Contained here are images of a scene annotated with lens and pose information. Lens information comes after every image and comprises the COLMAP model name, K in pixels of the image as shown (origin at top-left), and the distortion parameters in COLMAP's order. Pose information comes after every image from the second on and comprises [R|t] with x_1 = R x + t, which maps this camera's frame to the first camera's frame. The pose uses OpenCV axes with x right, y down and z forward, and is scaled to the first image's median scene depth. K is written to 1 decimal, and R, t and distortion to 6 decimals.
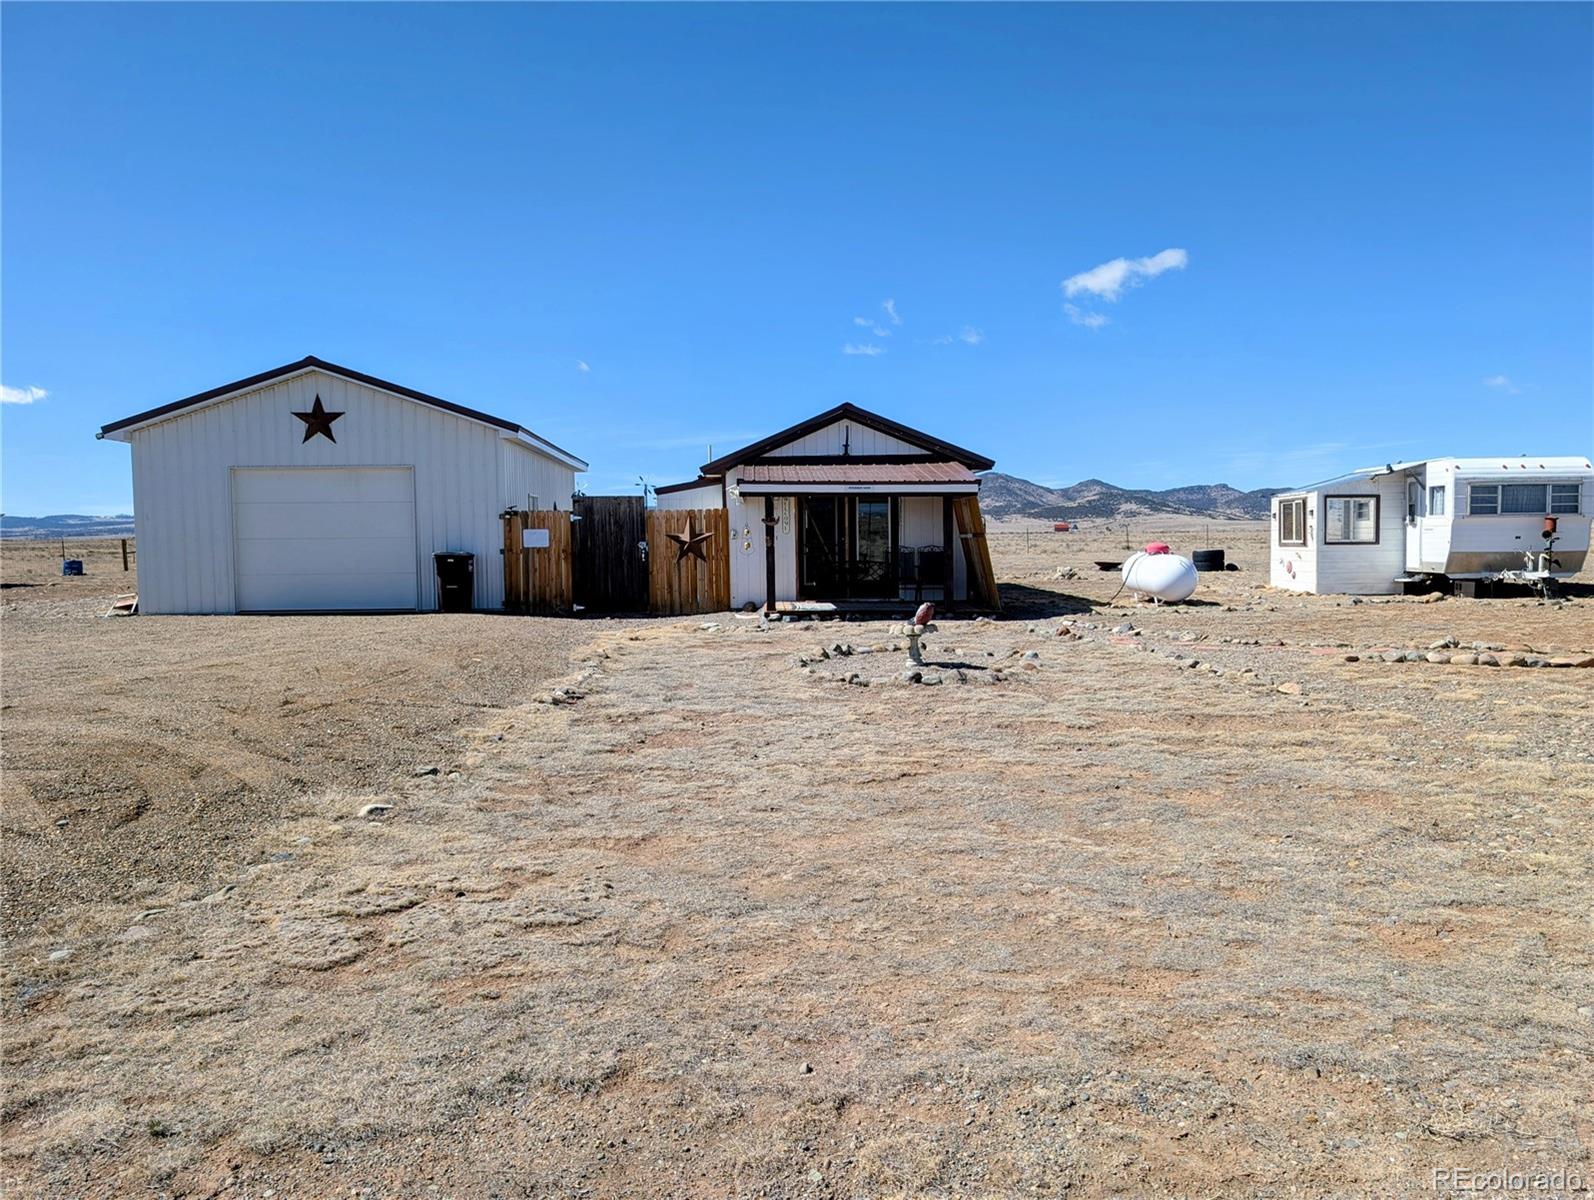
lens RADIAL K [[1194.4, 0, 797.0], [0, 1194.4, 600.0], [0, 0, 1]] dist [0.009368, 0.001855]
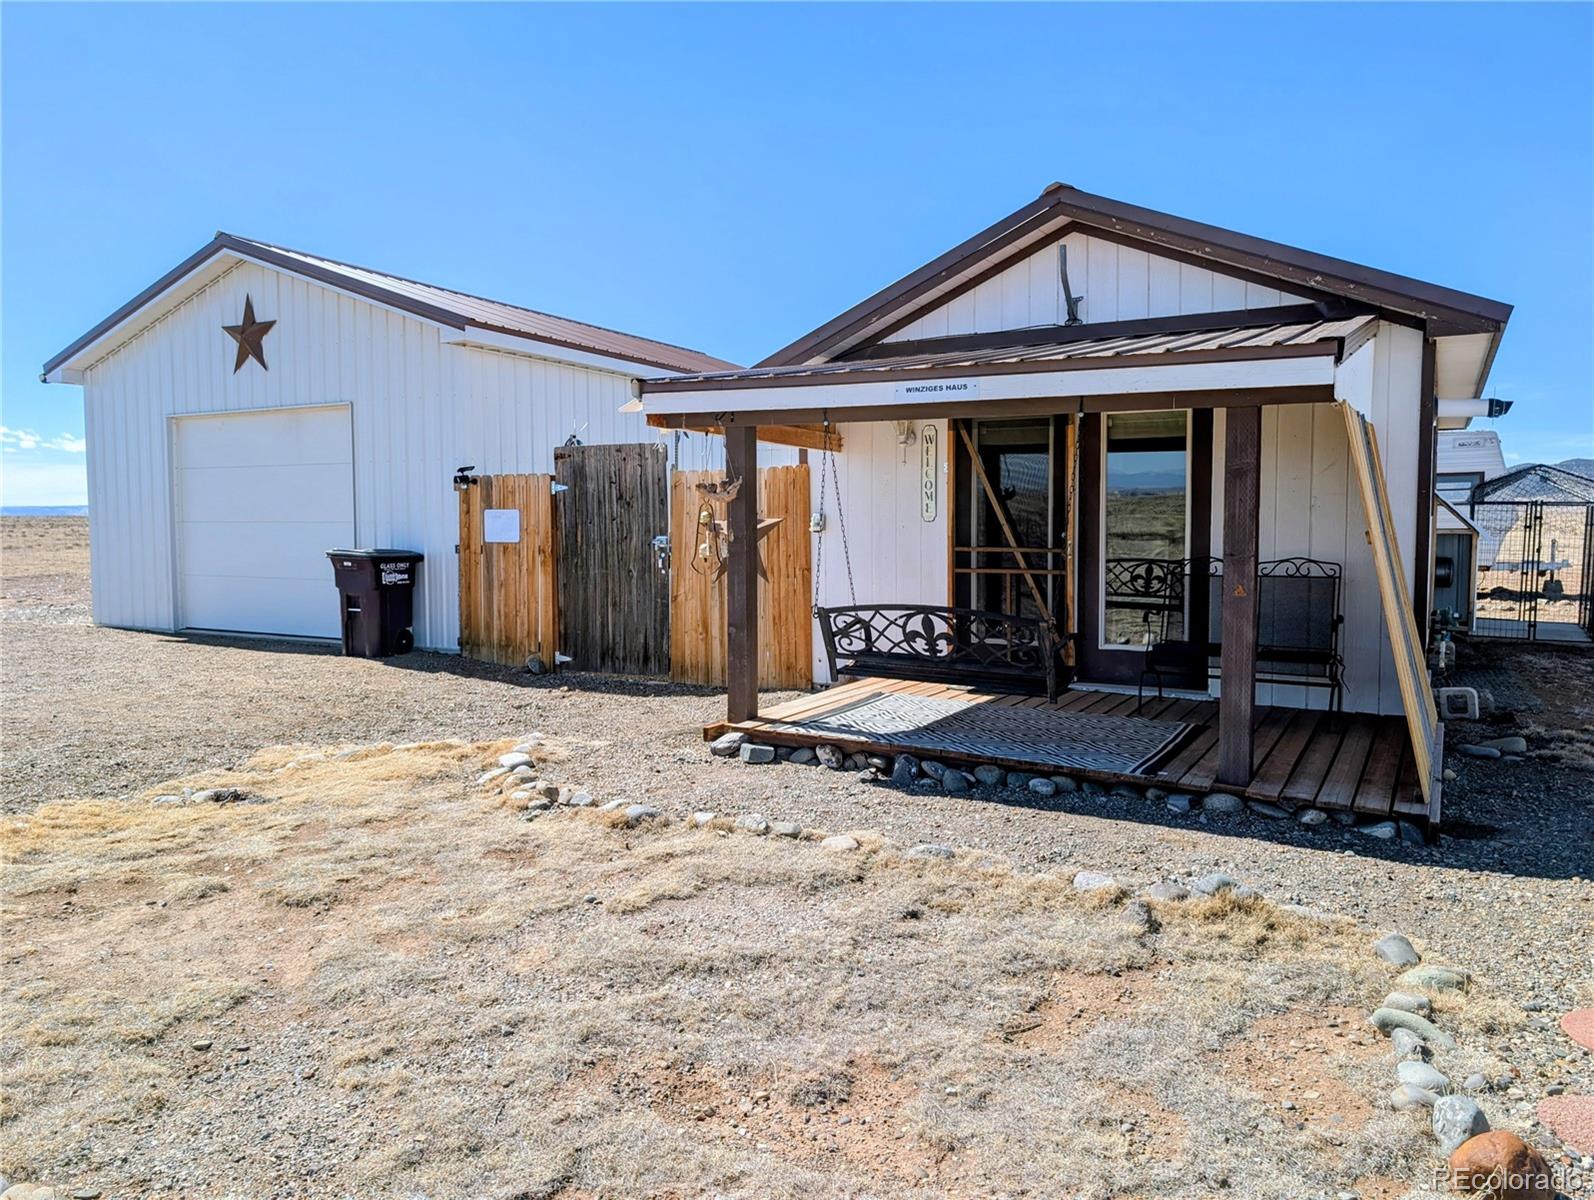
lens RADIAL K [[1138.3, 0, 786.1], [0, 1138.3, 600.6], [0, 0, 1]] dist [0.006455, 0.001182]
pose [[0.849849, 0.045643, -0.525046, 0.162849], [-0.035835, 0.998942, 0.028836, -0.037235], [0.525806, -0.005691, 0.850585, 0.625529]]
